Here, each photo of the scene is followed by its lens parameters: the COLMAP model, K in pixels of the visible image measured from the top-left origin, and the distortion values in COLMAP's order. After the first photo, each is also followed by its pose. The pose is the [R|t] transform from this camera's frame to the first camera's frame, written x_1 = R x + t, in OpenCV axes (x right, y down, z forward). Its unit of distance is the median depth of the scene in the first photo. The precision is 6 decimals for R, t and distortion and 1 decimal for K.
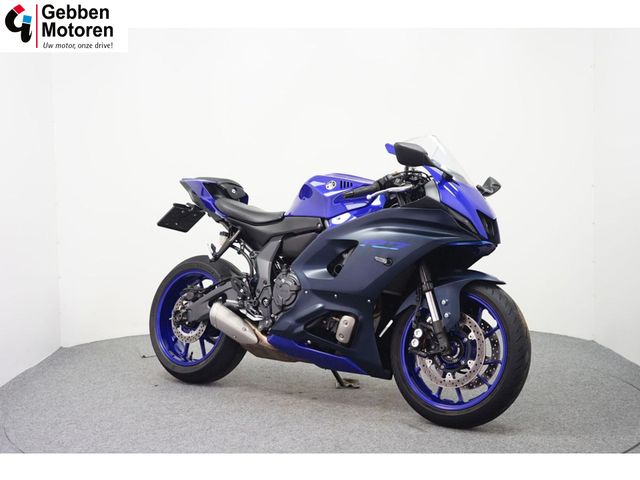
lens RADIAL K [[936.8, 0, 320.3], [0, 936.8, 240.2], [0, 0, 1]] dist [0.022923, 0.000000]
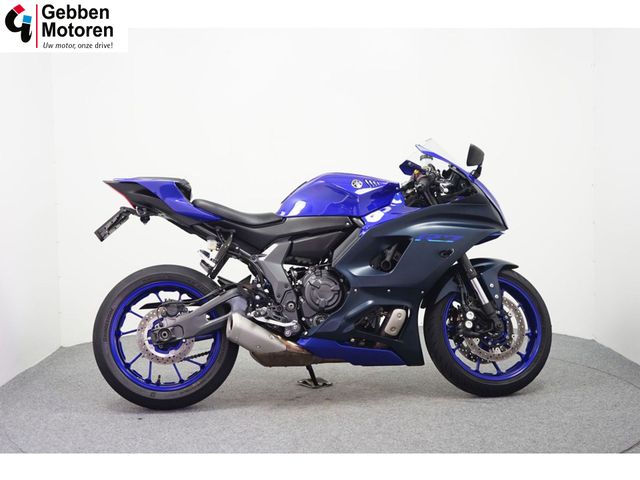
lens RADIAL K [[936.8, 0, 319.2], [0, 936.8, 240.0], [0, 0, 1]] dist [0.022923, 0.000000]
pose [[0.715023, -0.038702, 0.698029, -0.736471], [0.050824, 0.998702, 0.003310, -0.003473], [-0.697251, 0.033110, 0.716062, 0.308290]]
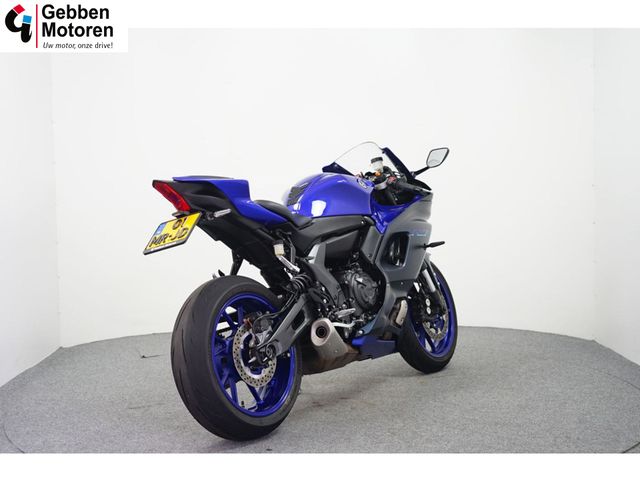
lens RADIAL K [[936.8, 0, 320.4], [0, 936.8, 237.9], [0, 0, 1]] dist [0.022923, 0.000000]
pose [[-0.046231, -0.035687, 0.998293, -1.037446], [0.093652, 0.994805, 0.039900, -0.045010], [-0.994531, 0.095337, -0.042649, 1.109905]]
